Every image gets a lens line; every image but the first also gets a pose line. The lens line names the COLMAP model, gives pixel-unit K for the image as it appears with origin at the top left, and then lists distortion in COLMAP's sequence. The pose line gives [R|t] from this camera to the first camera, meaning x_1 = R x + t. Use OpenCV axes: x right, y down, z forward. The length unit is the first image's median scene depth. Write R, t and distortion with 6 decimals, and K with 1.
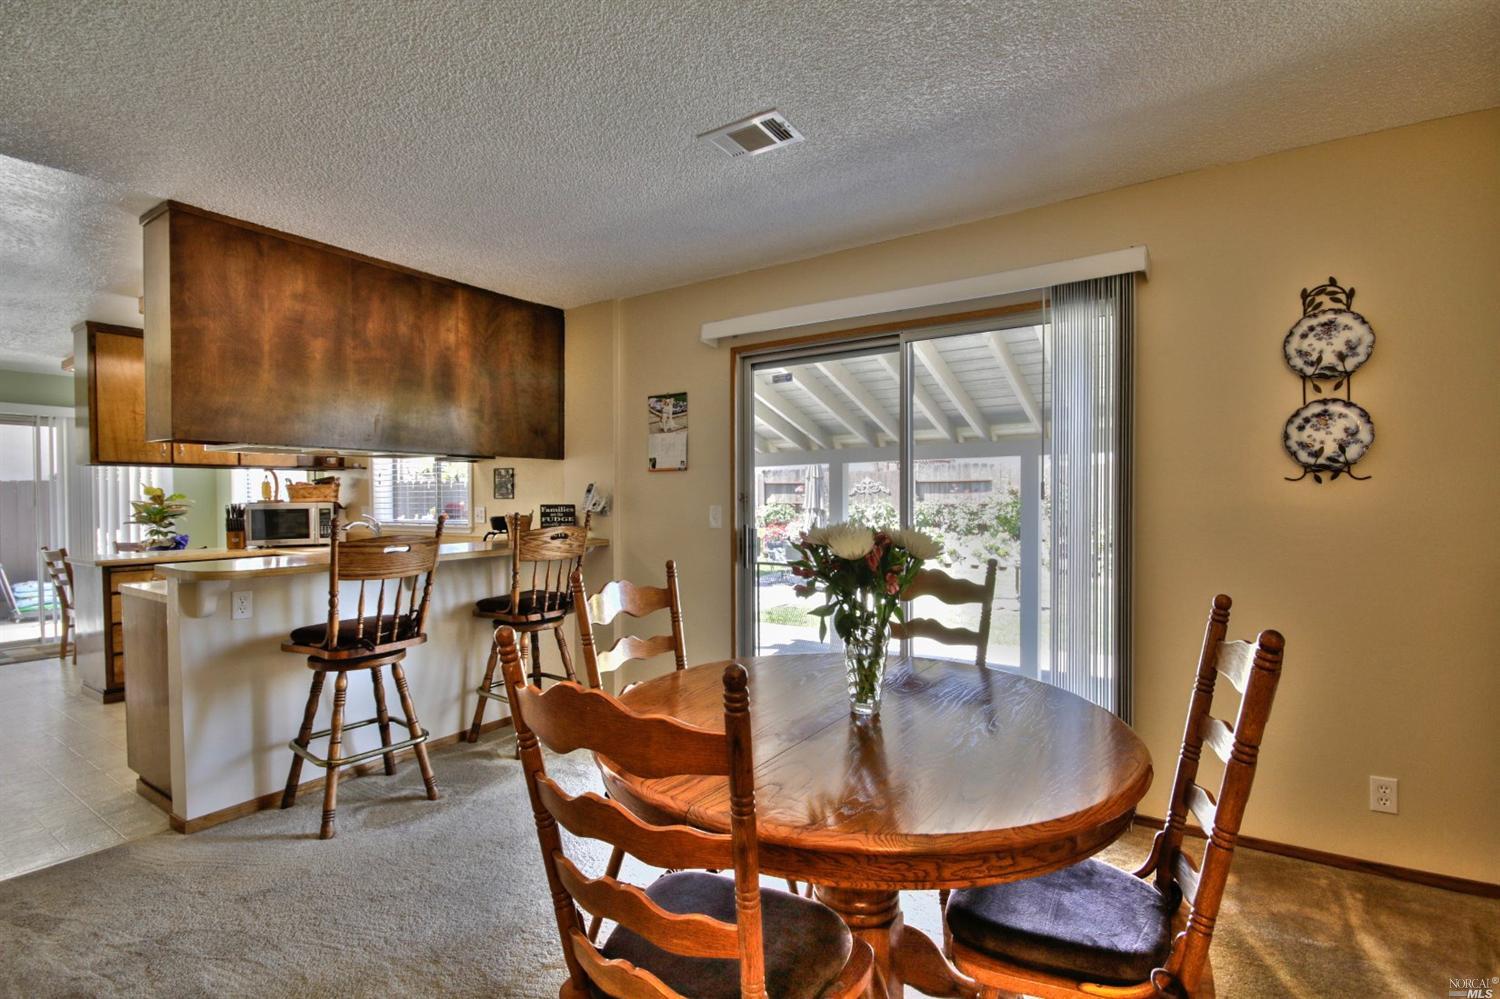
lens RADIAL K [[687.3, 0, 738.2], [0, 687.3, 500.5], [0, 0, 1]] dist [0.001723, -0.009071]
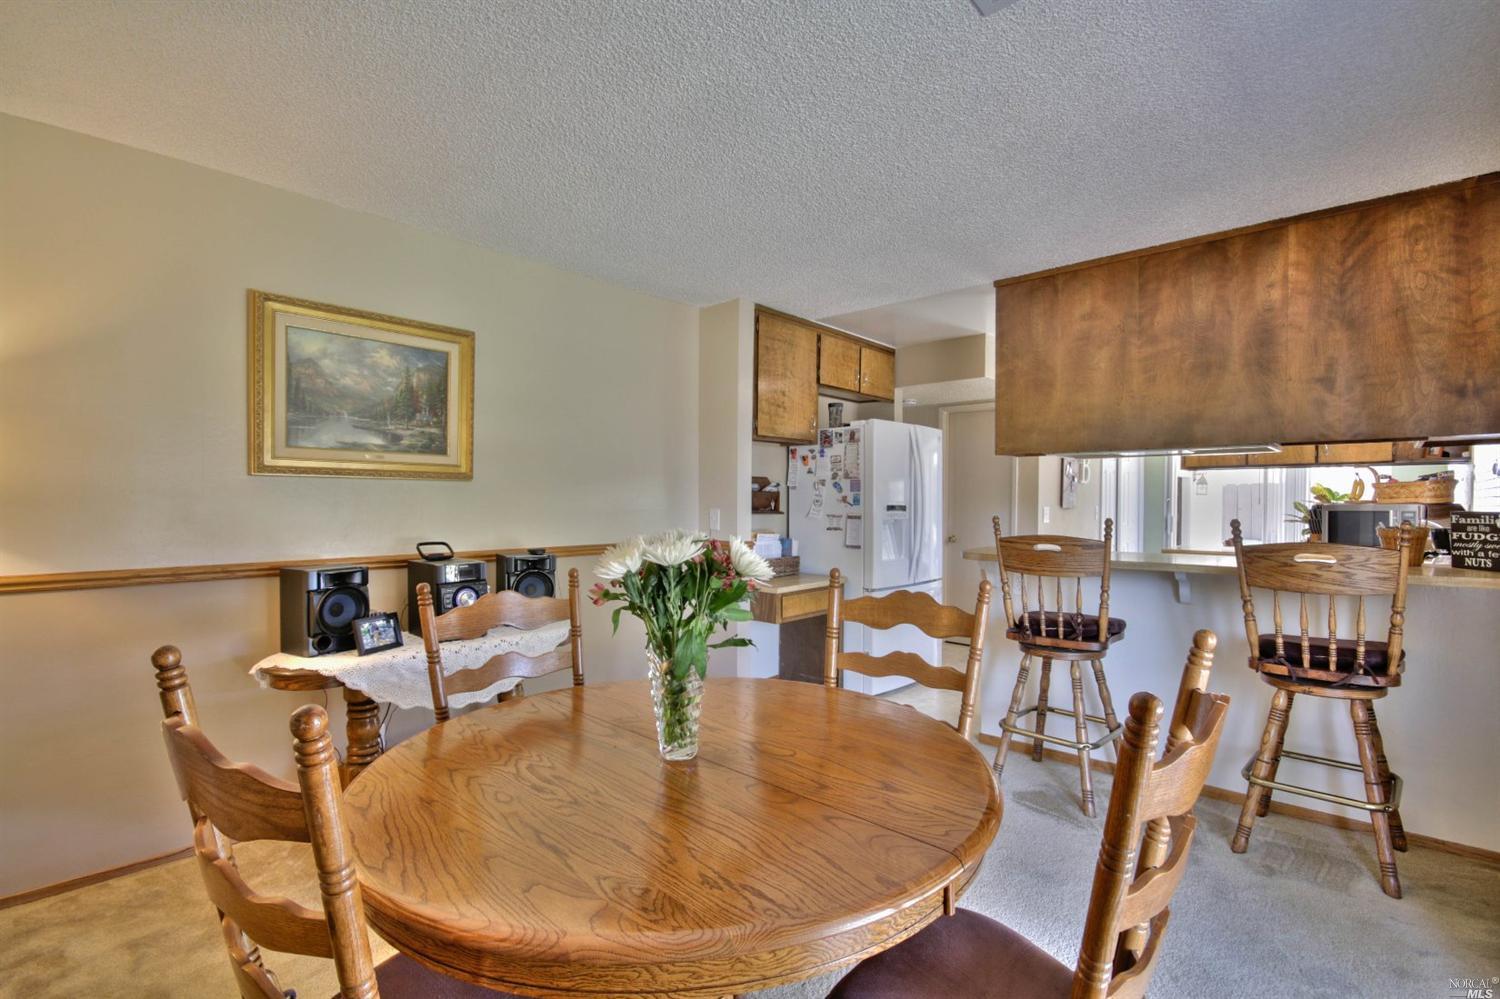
lens RADIAL K [[687.3, 0, 749.4], [0, 687.3, 508.8], [0, 0, 1]] dist [0.001723, -0.009071]
pose [[-0.145766, 0.016286, -0.989185, 0.495259], [-0.002779, 0.999854, 0.016871, -0.004301], [0.989315, 0.005208, -0.145699, 0.581679]]
